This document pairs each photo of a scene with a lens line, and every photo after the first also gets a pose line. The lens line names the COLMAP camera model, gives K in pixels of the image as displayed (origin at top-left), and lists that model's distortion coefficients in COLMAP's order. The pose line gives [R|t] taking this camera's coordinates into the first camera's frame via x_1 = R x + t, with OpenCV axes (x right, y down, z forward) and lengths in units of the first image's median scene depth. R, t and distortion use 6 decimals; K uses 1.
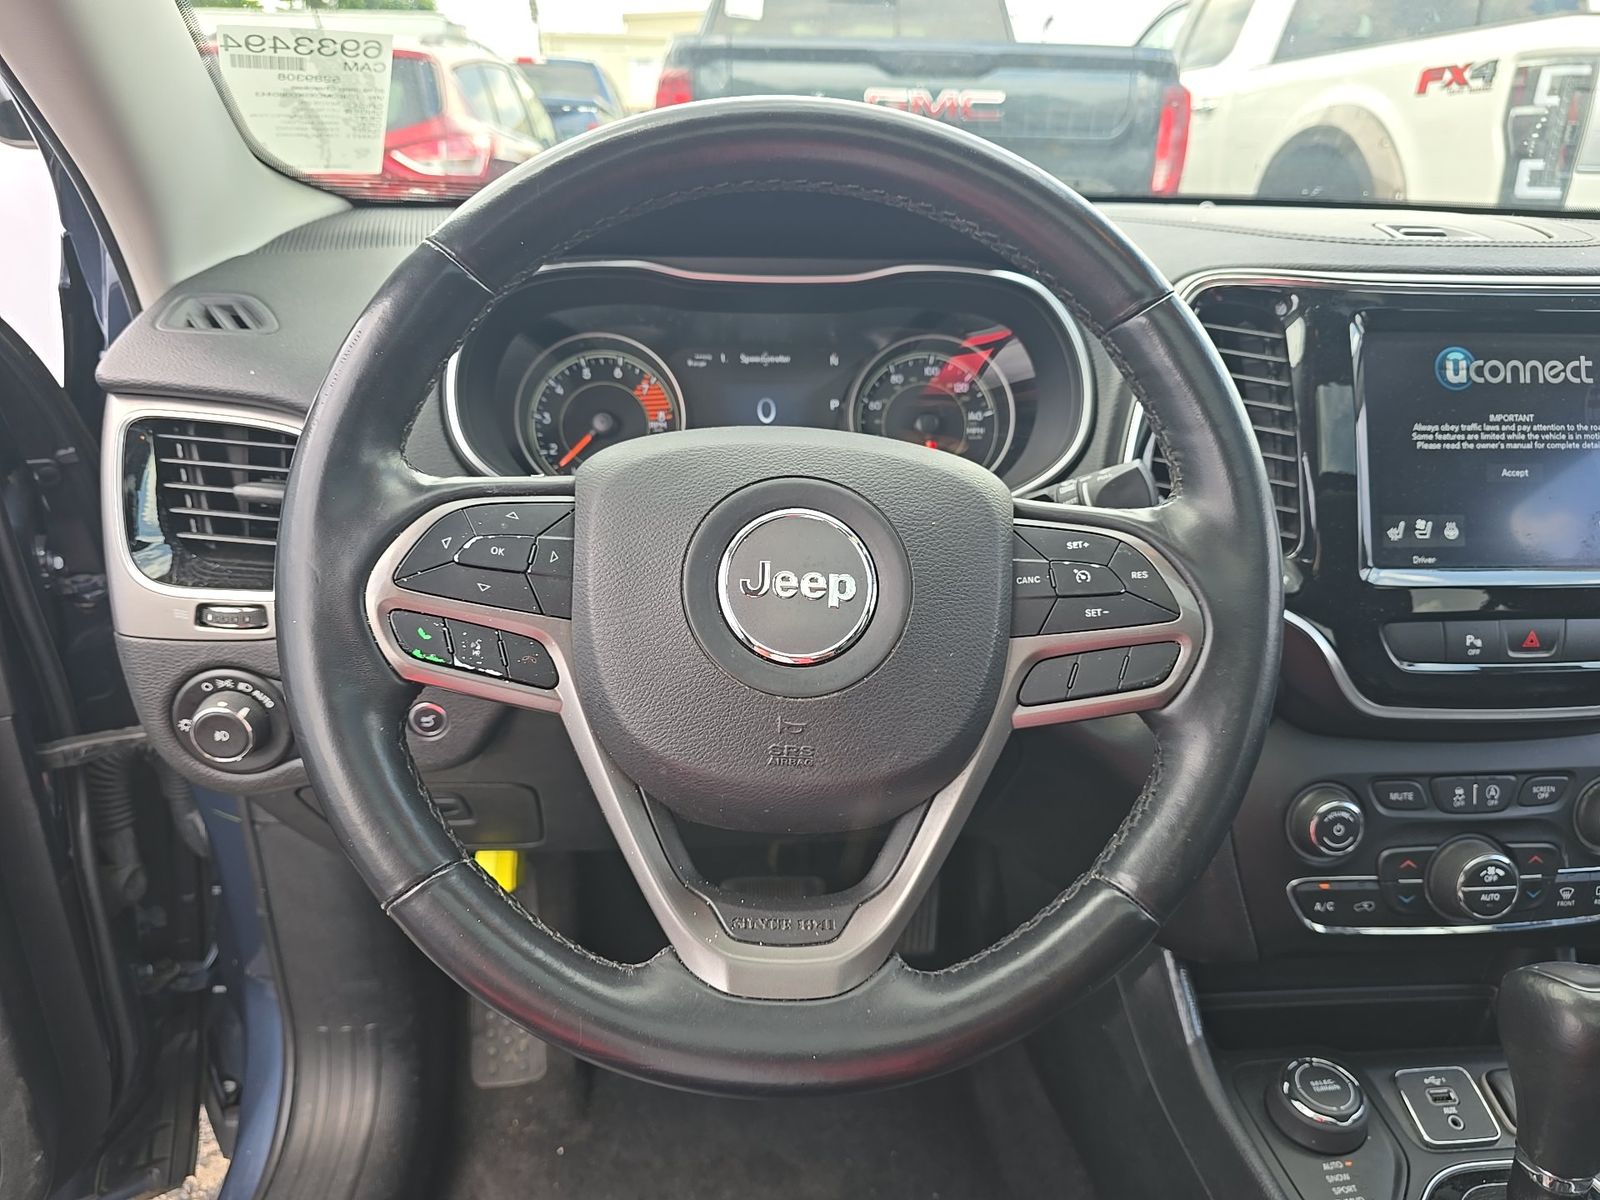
lens RADIAL K [[1059.4, 0, 803.0], [0, 1059.4, 603.0], [0, 0, 1]] dist [0.024906, -0.025889]
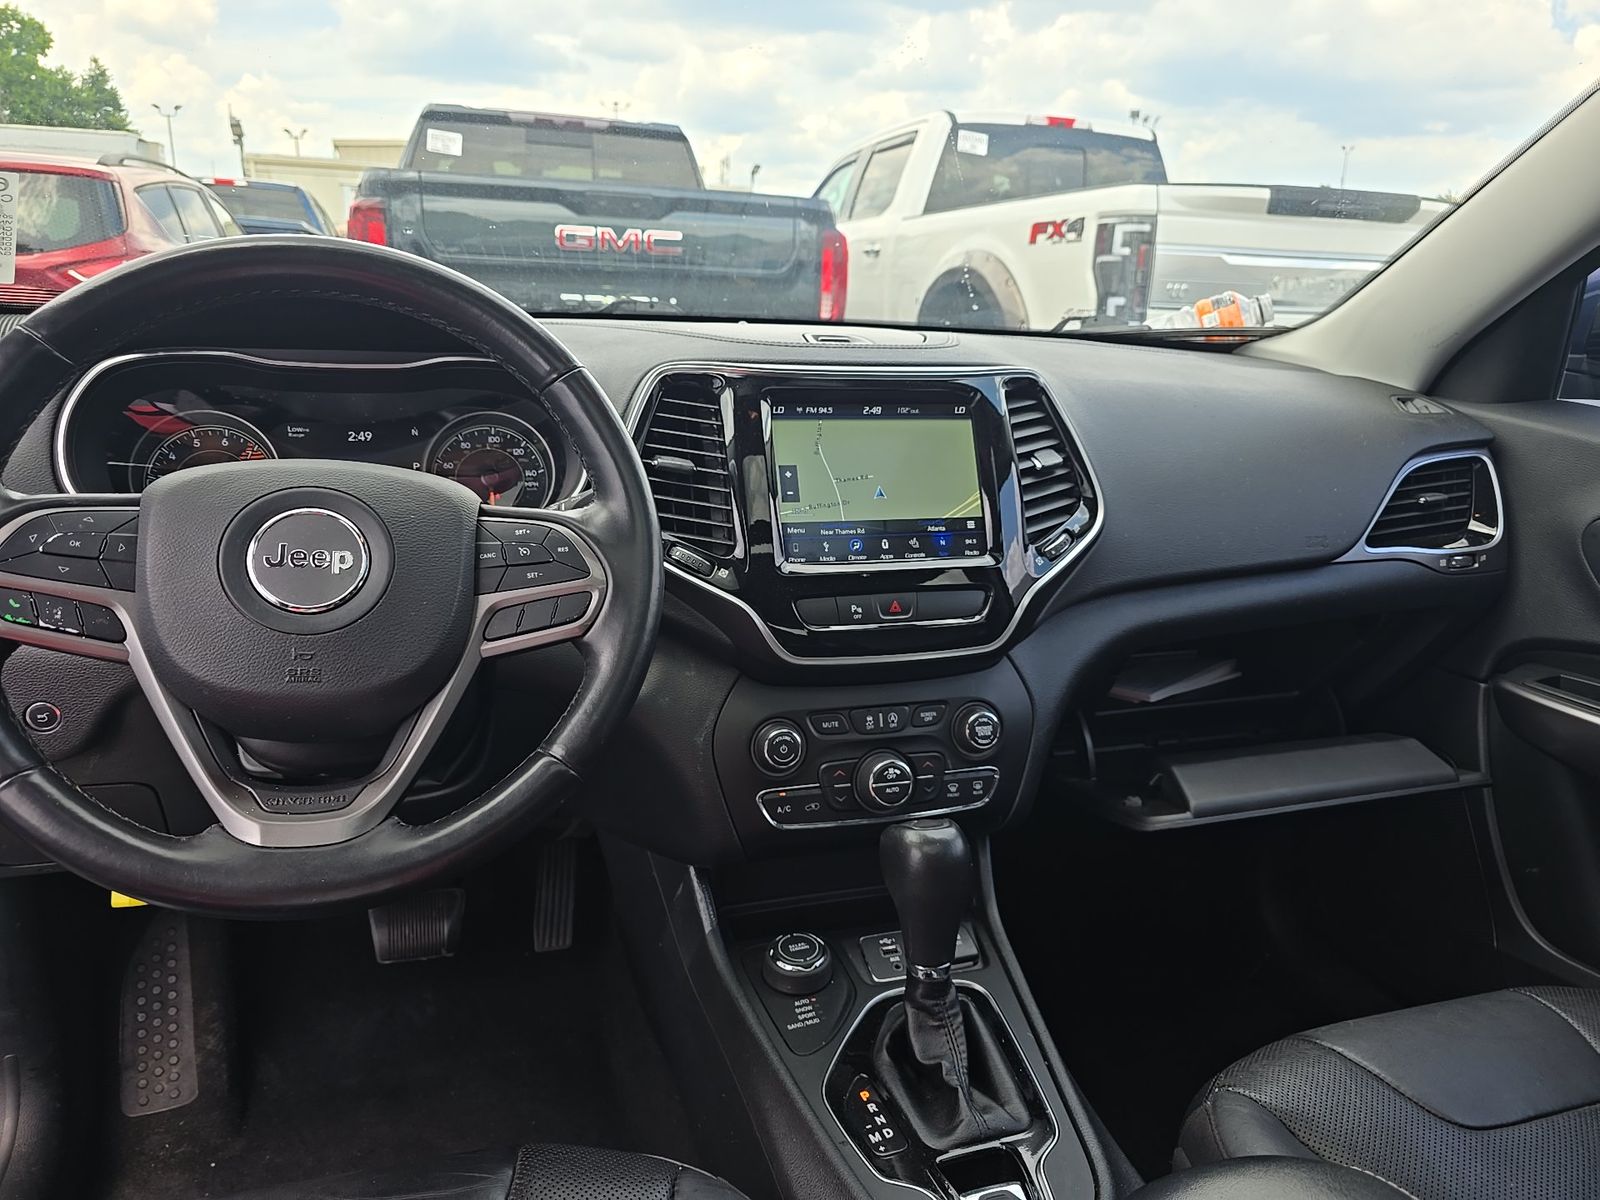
lens RADIAL K [[1059.4, 0, 798.6], [0, 1059.4, 609.9], [0, 0, 1]] dist [0.024906, -0.025889]
pose [[0.973612, -0.047885, 0.223131, 0.190541], [0.070294, 0.993126, -0.093589, 0.140338], [-0.217116, 0.106804, 0.970285, -0.327570]]
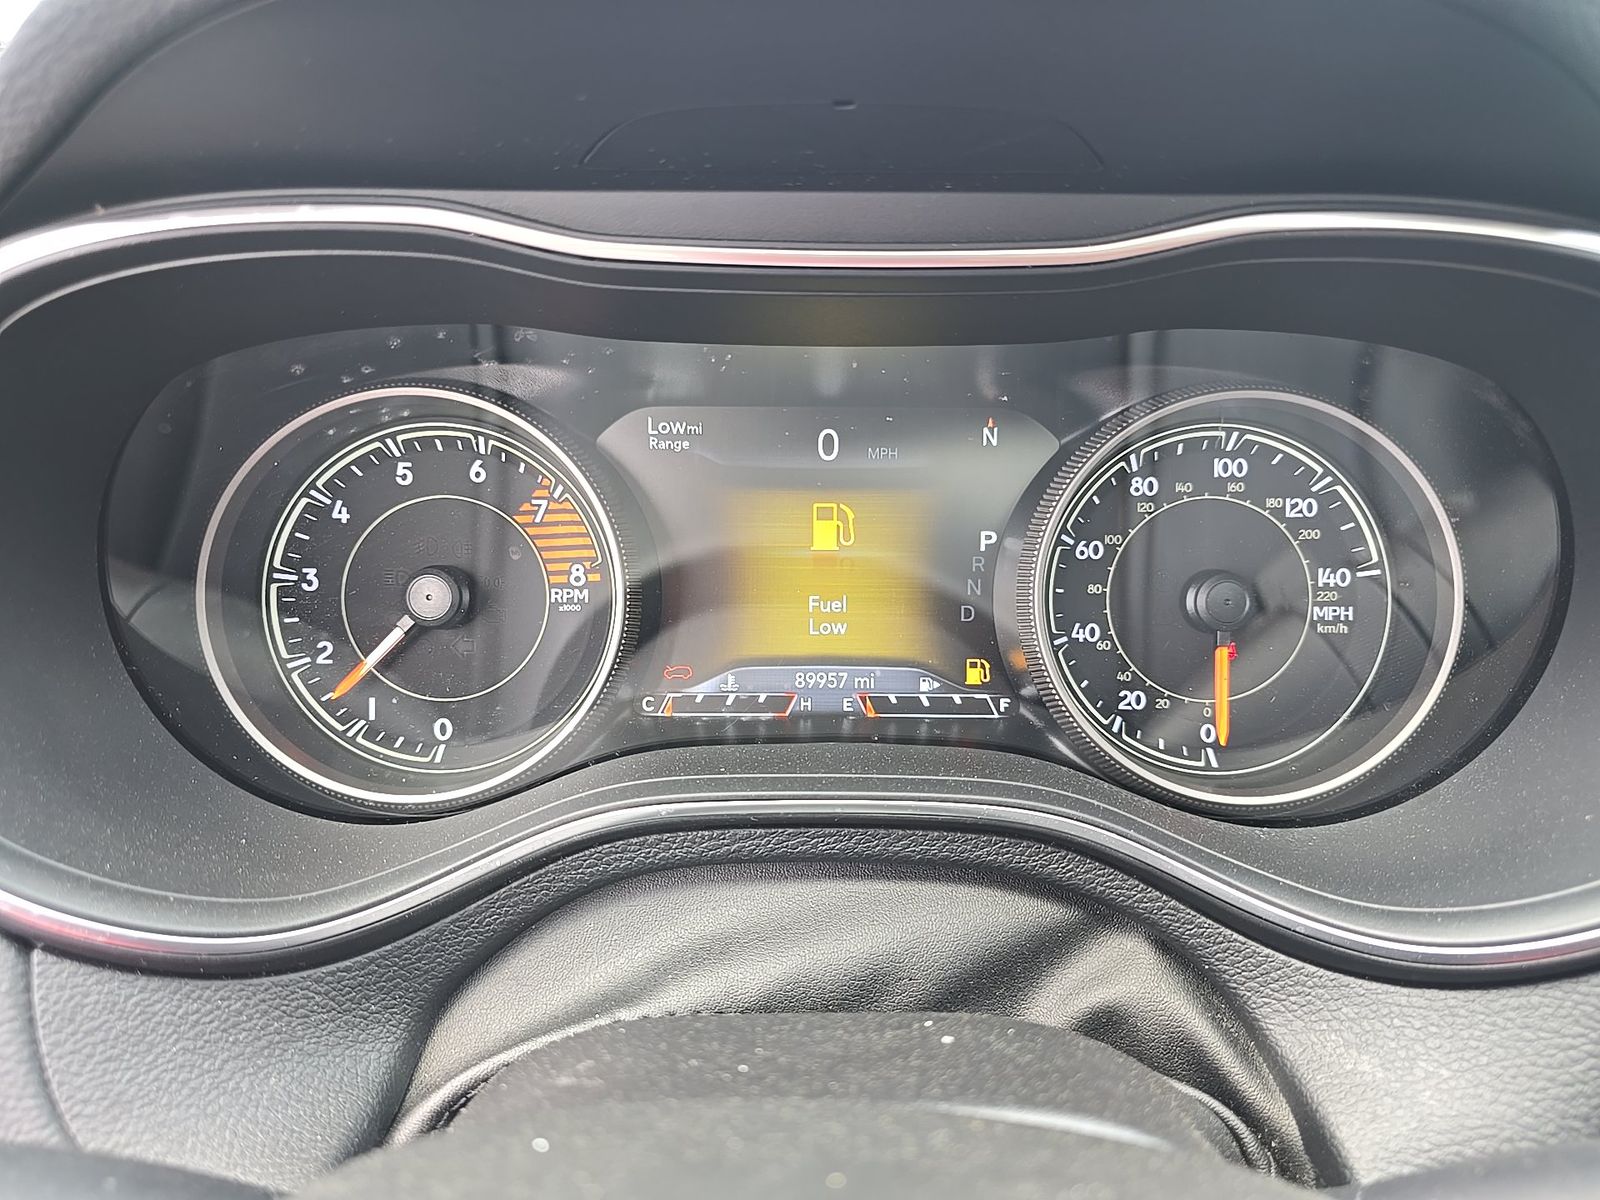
lens RADIAL K [[1059.4, 0, 783.1], [0, 1059.4, 595.6], [0, 0, 1]] dist [0.024906, -0.025889]
pose [[0.997112, 0.019959, -0.073274, -0.021788], [-0.018040, 0.999479, 0.026753, -0.182687], [0.073769, -0.025354, 0.996953, 0.591660]]
